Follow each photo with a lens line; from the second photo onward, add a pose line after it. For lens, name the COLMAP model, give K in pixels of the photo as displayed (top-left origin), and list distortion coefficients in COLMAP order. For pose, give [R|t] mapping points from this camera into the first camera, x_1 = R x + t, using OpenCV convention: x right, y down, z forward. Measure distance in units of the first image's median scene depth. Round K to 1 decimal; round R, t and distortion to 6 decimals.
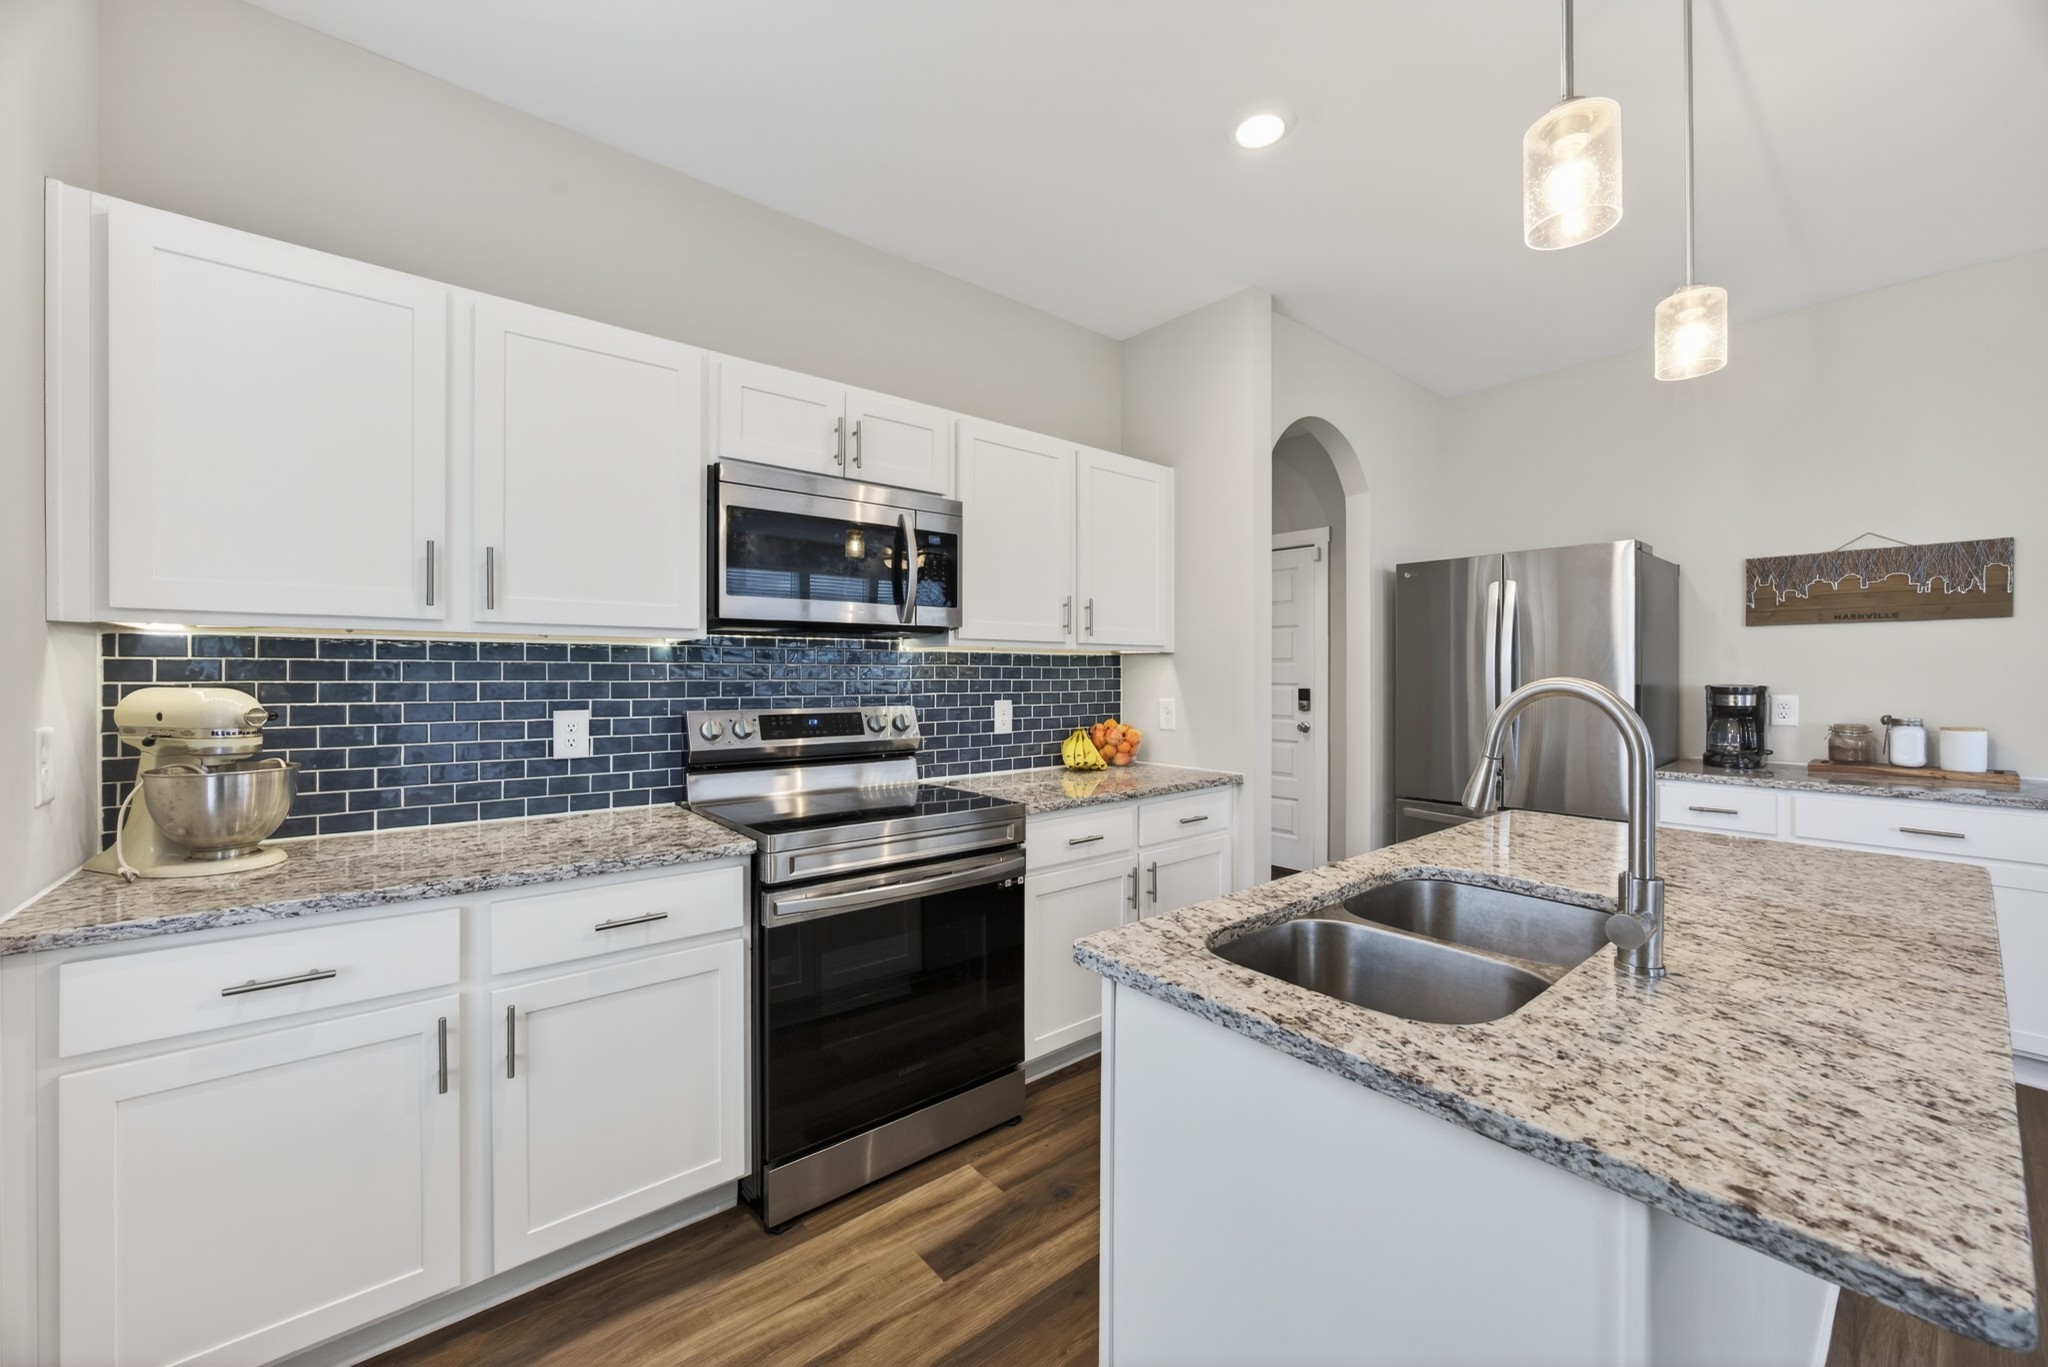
lens RADIAL K [[788.8, 0, 1031.1], [0, 788.8, 683.5], [0, 0, 1]] dist [-0.016607, 0.004924]
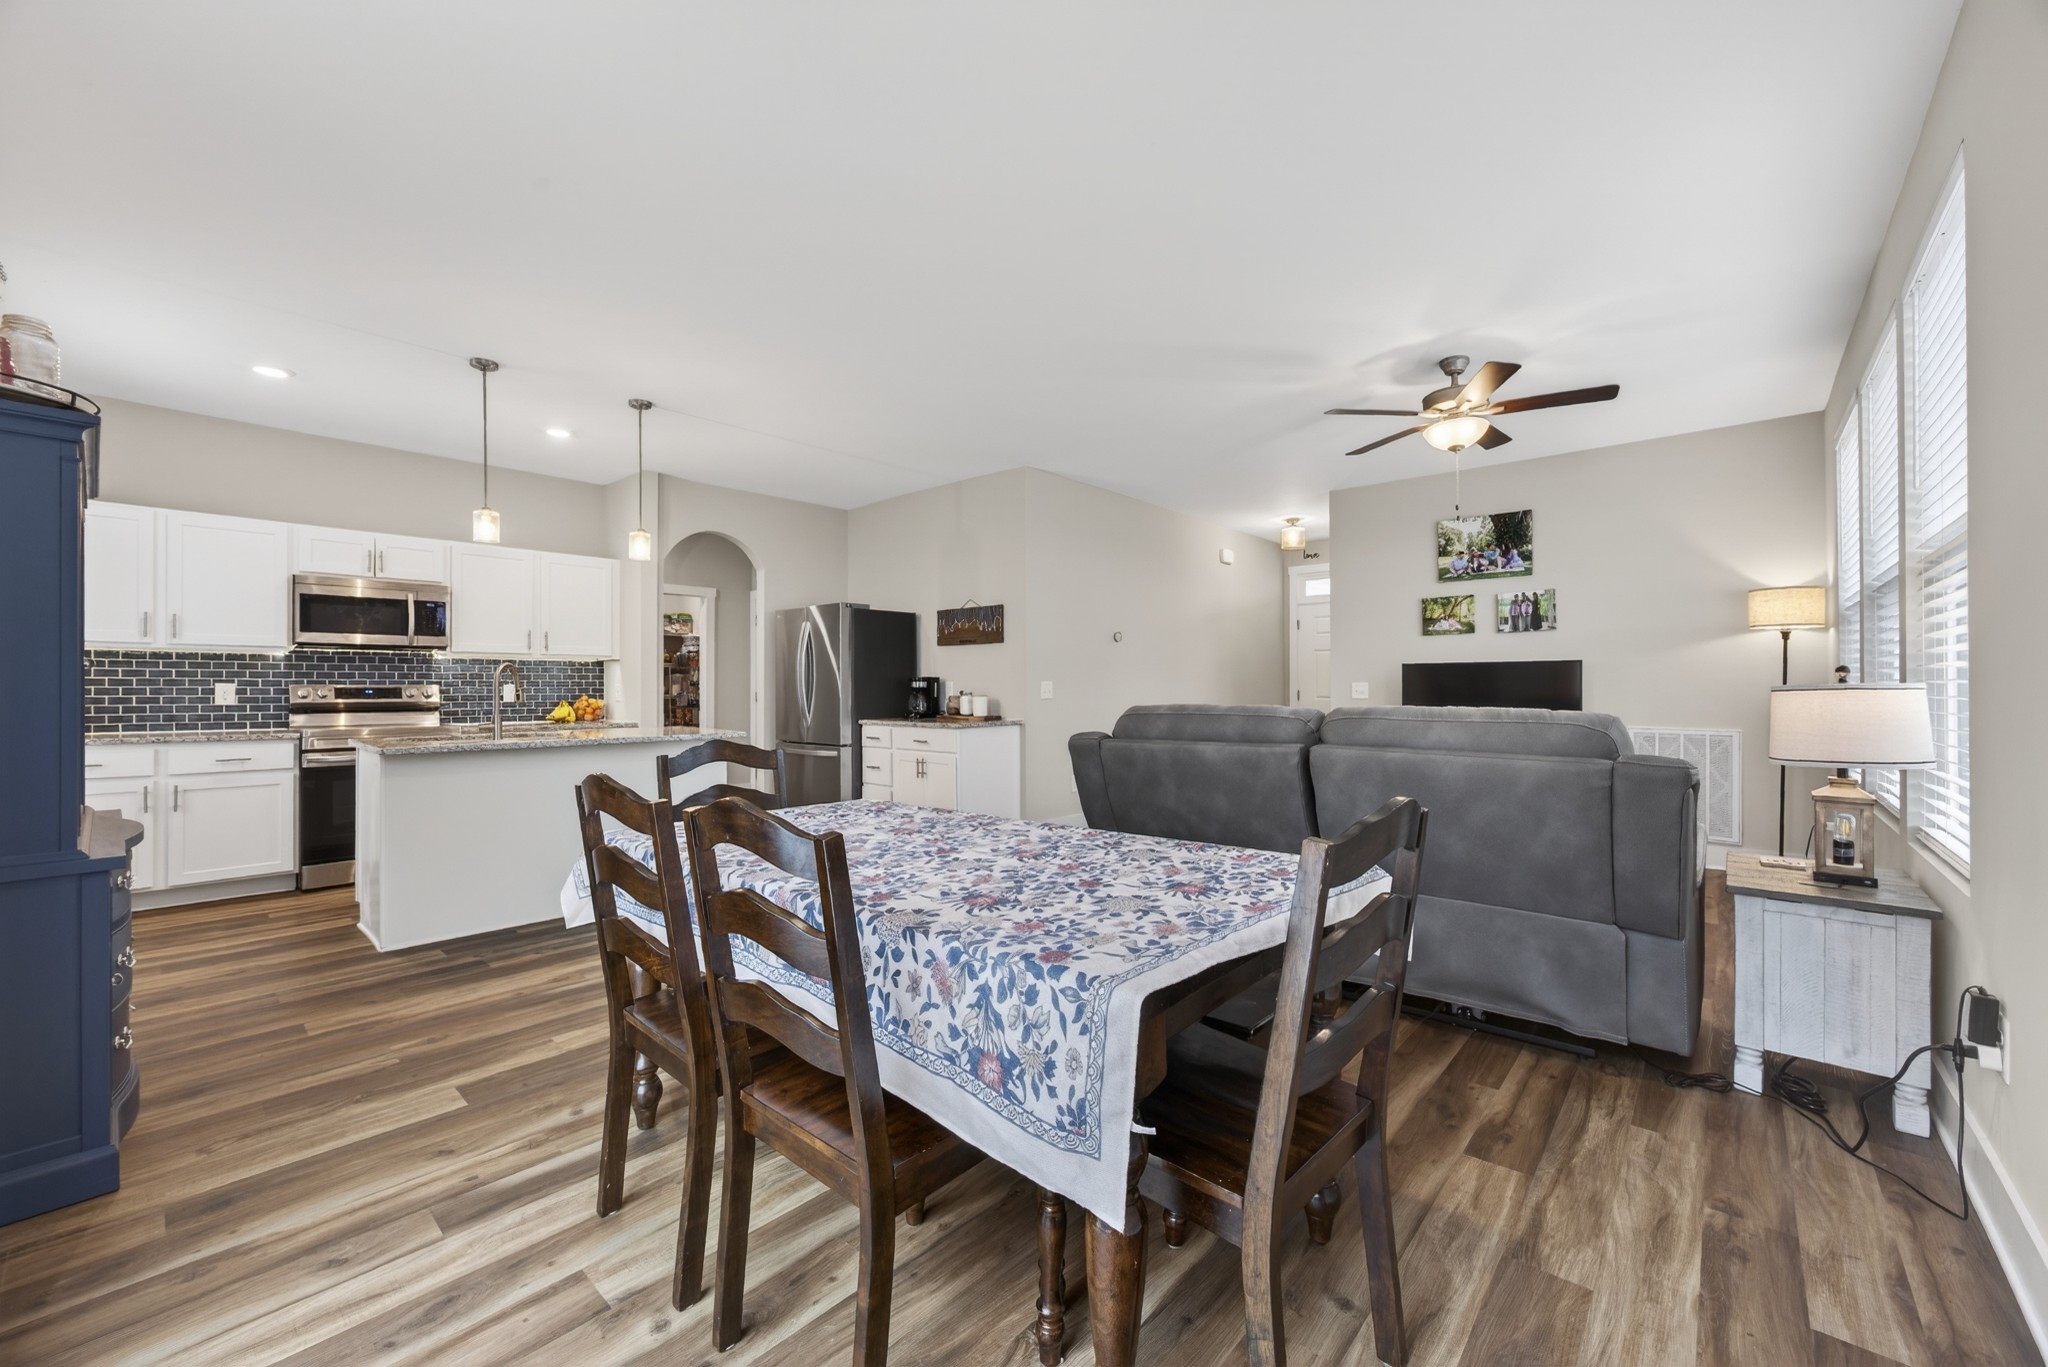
lens RADIAL K [[788.8, 0, 1031.1], [0, 788.8, 683.5], [0, 0, 1]] dist [-0.016607, 0.004924]
pose [[0.988288, -0.002837, 0.152574, 1.215880], [0.005597, 0.999828, -0.017659, 0.078809], [-0.152497, 0.018306, 0.988134, -1.393631]]
